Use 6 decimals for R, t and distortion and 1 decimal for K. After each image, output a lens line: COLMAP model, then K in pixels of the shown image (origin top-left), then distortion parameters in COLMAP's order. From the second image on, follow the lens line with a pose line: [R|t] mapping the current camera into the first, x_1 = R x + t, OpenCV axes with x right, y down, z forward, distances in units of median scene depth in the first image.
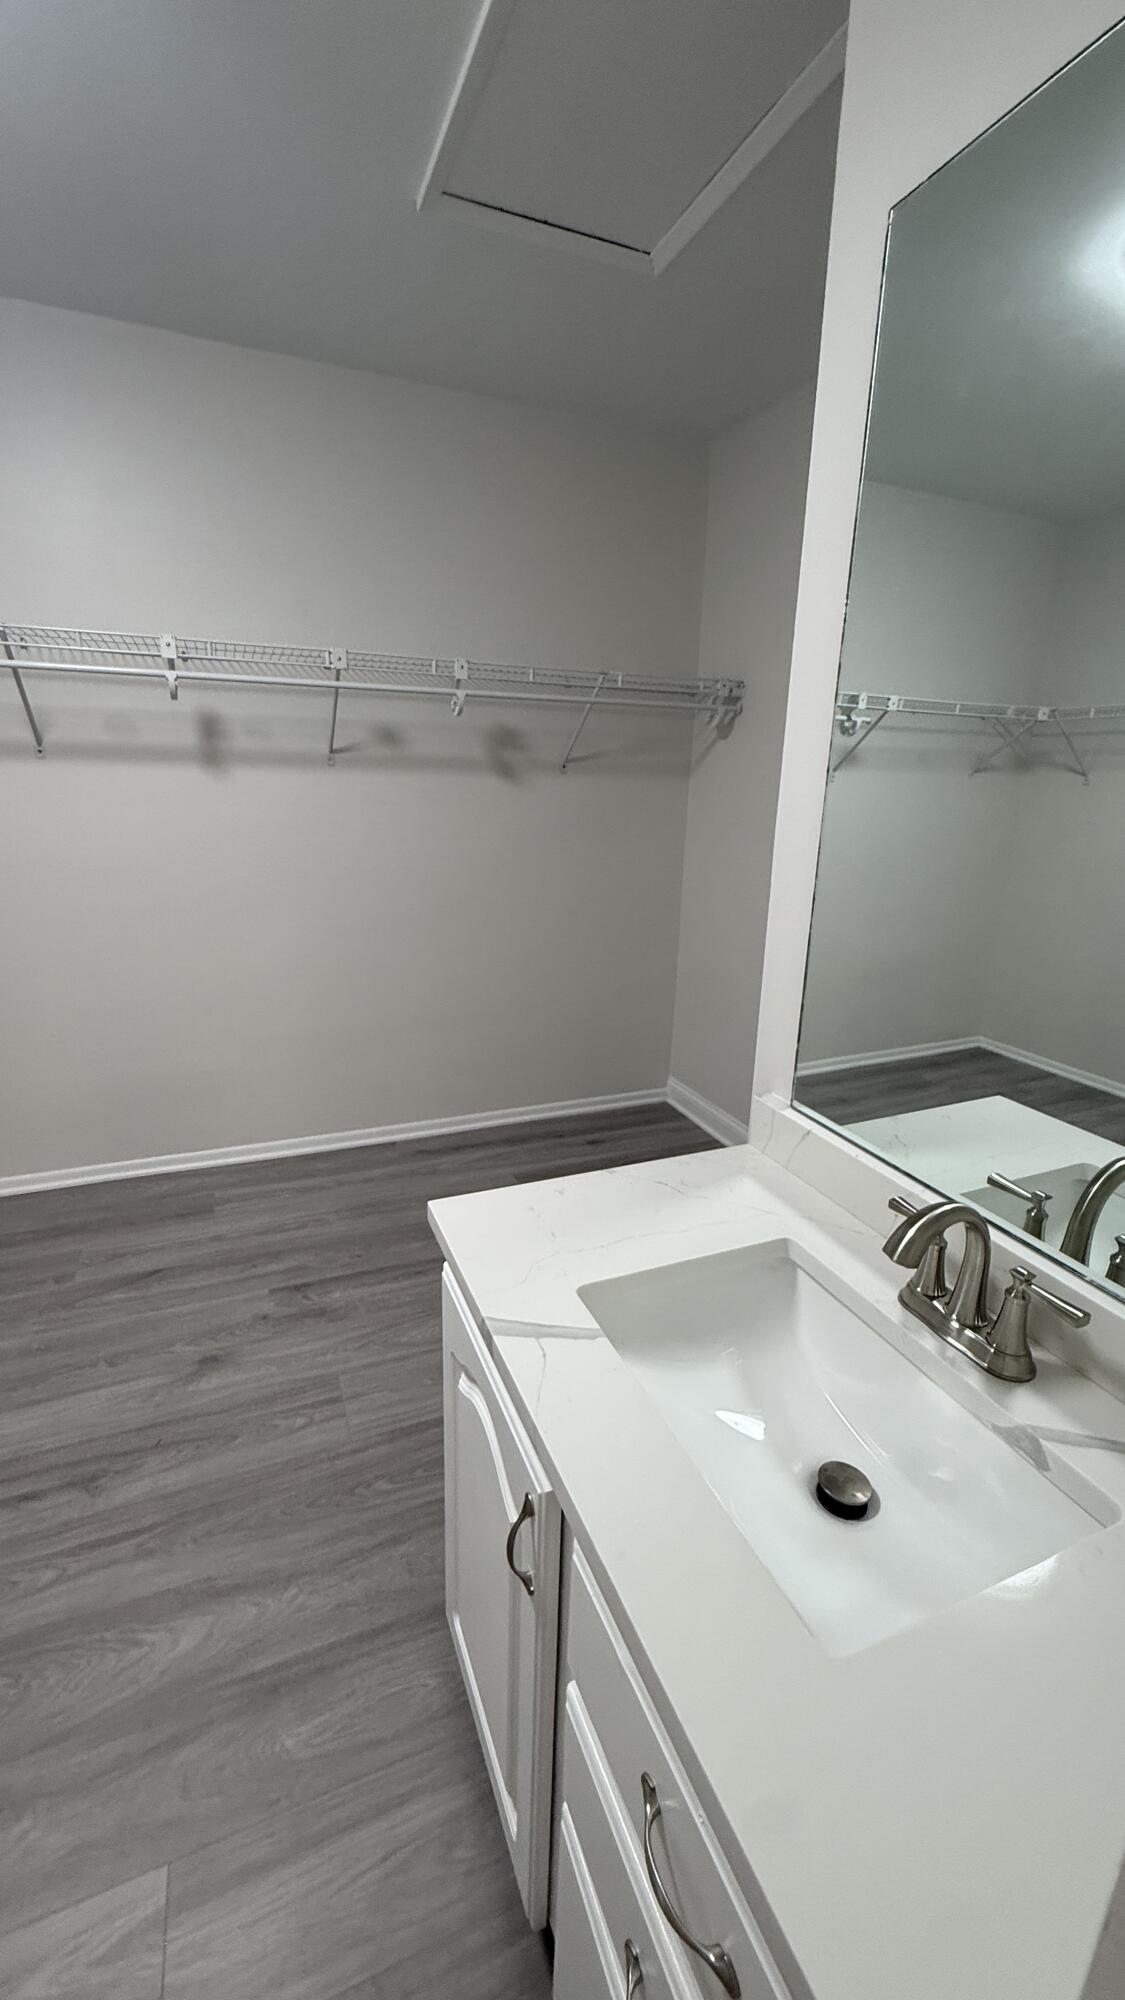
lens RADIAL K [[804.1, 0, 562.5], [0, 804.1, 1000.0], [0, 0, 1]] dist [0.006140, 0.000526]
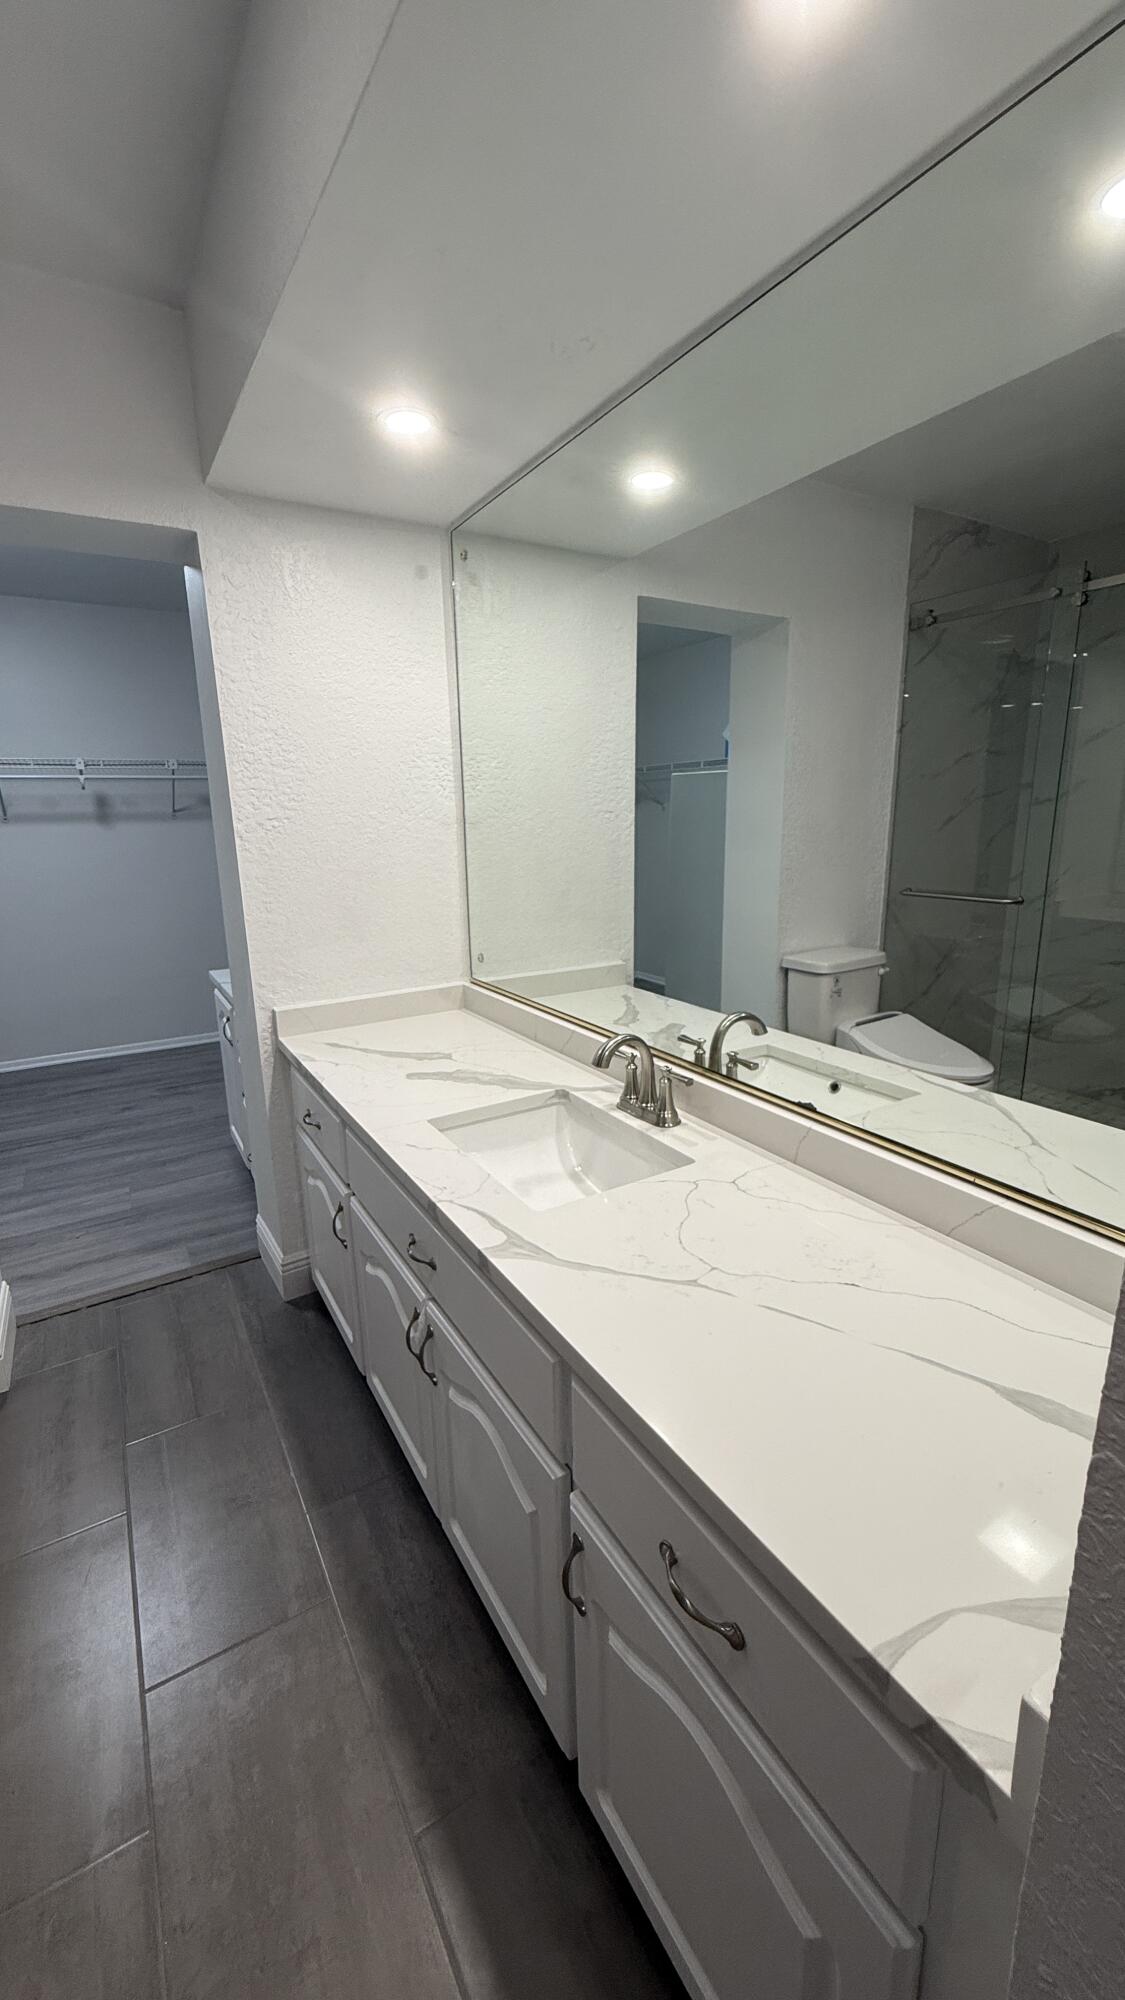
lens RADIAL K [[804.1, 0, 562.5], [0, 804.1, 1000.0], [0, 0, 1]] dist [0.006140, 0.000526]
pose [[0.988560, -0.077286, 0.129520, 0.336891], [0.082060, 0.996116, -0.031928, 0.264483], [-0.126549, 0.042192, 0.991063, -0.964834]]
